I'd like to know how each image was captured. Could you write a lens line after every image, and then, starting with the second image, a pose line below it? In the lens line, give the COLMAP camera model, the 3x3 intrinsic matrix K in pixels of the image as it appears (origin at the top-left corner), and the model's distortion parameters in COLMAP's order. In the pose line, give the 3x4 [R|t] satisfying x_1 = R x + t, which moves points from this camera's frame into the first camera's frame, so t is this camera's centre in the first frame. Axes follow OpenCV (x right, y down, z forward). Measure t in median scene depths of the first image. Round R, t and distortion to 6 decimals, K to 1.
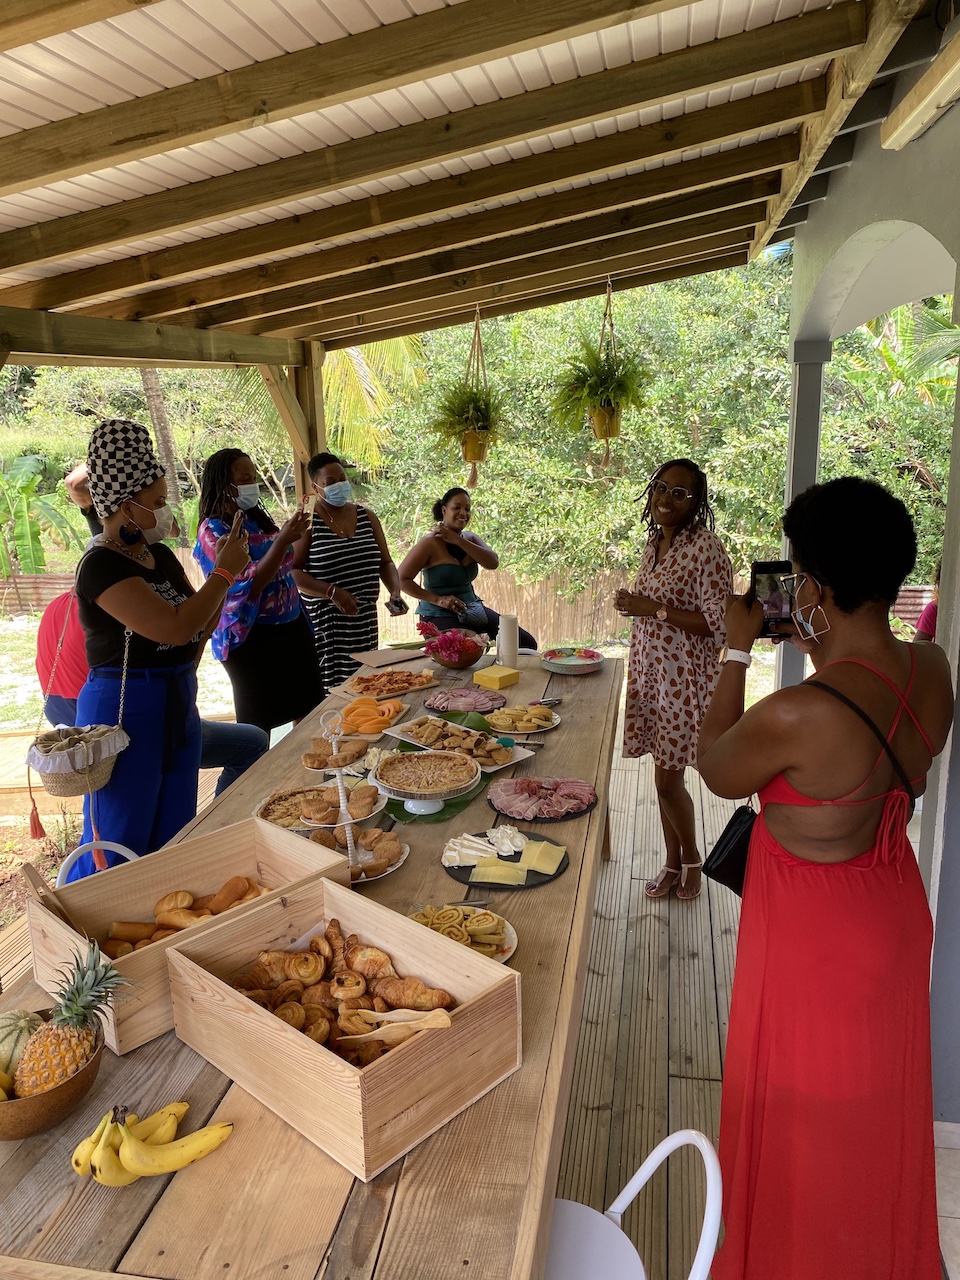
lens RADIAL K [[988.6, 0, 484.2], [0, 988.6, 613.0], [0, 0, 1]] dist [0.041621, -0.048886]
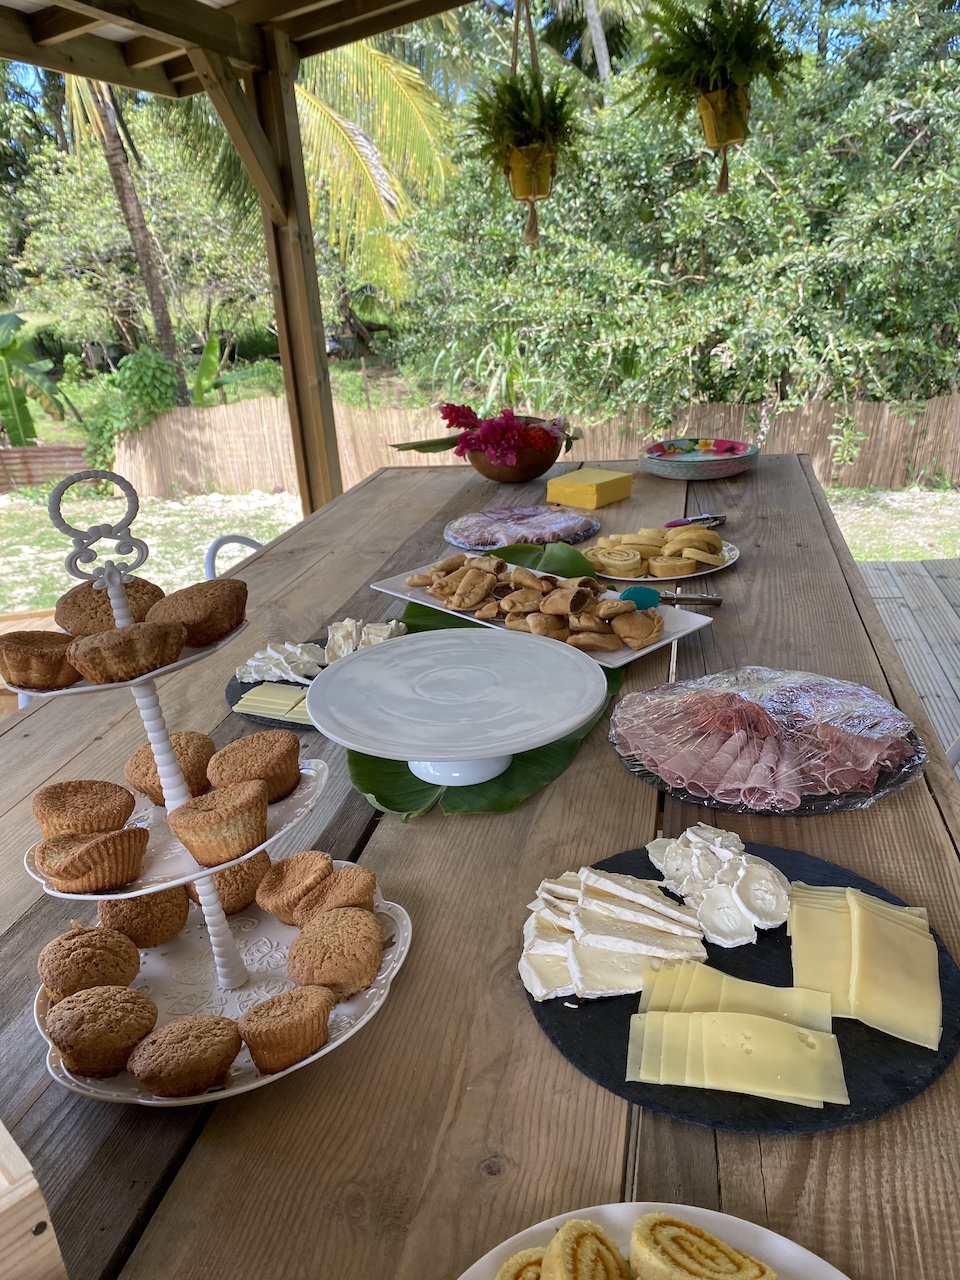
lens RADIAL K [[988.6, 0, 472.1], [0, 988.6, 597.2], [0, 0, 1]] dist [0.041621, -0.048886]
pose [[0.997567, -0.035675, -0.059899, -0.033388], [0.041640, 0.993966, 0.101482, 0.101860], [0.055918, -0.103729, 0.993032, 0.684011]]
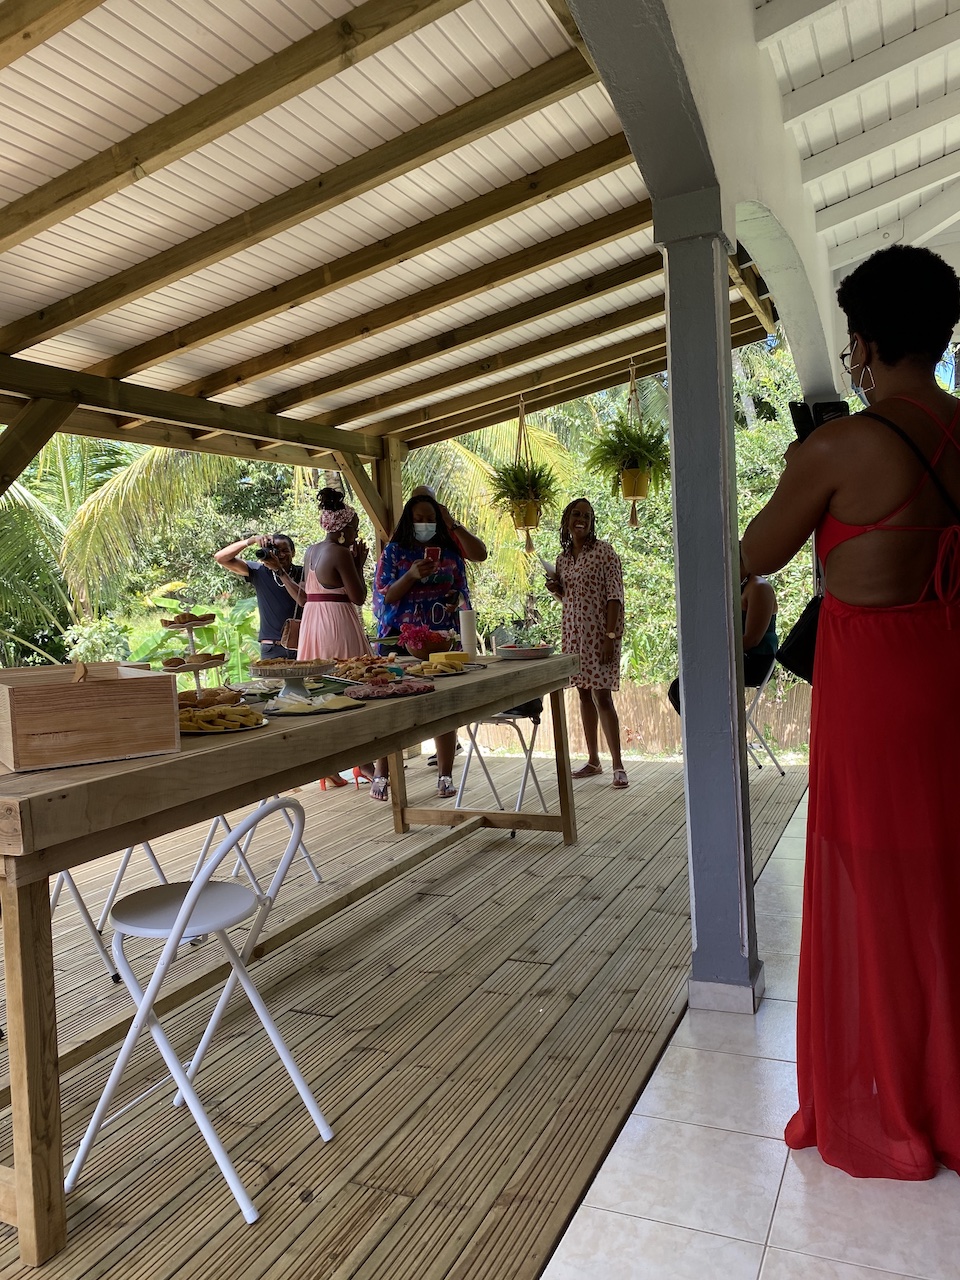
lens RADIAL K [[988.6, 0, 478.9], [0, 988.6, 638.4], [0, 0, 1]] dist [0.041621, -0.048886]
pose [[0.966802, -0.017764, -0.254908, 0.519694], [-0.023912, 0.986914, -0.159466, 0.340424], [0.254405, 0.160267, 0.953725, -0.139611]]
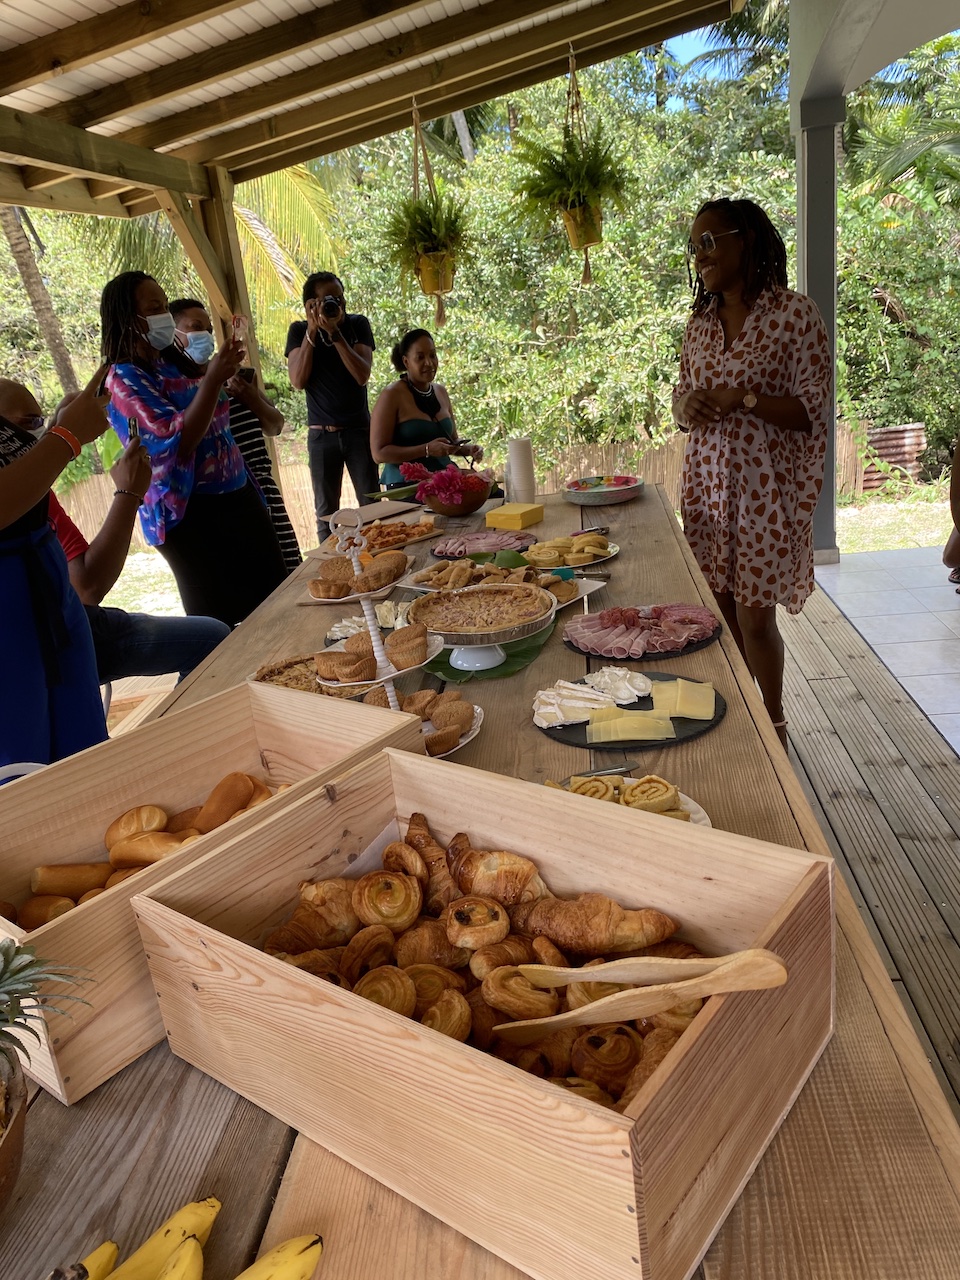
lens RADIAL K [[988.6, 0, 465.6], [0, 988.6, 605.1], [0, 0, 1]] dist [0.041621, -0.048886]
pose [[0.992920, -0.110438, 0.043735, -0.104413], [0.107161, 0.991684, 0.071275, 0.115034], [-0.051242, -0.066084, 0.996497, 0.332051]]
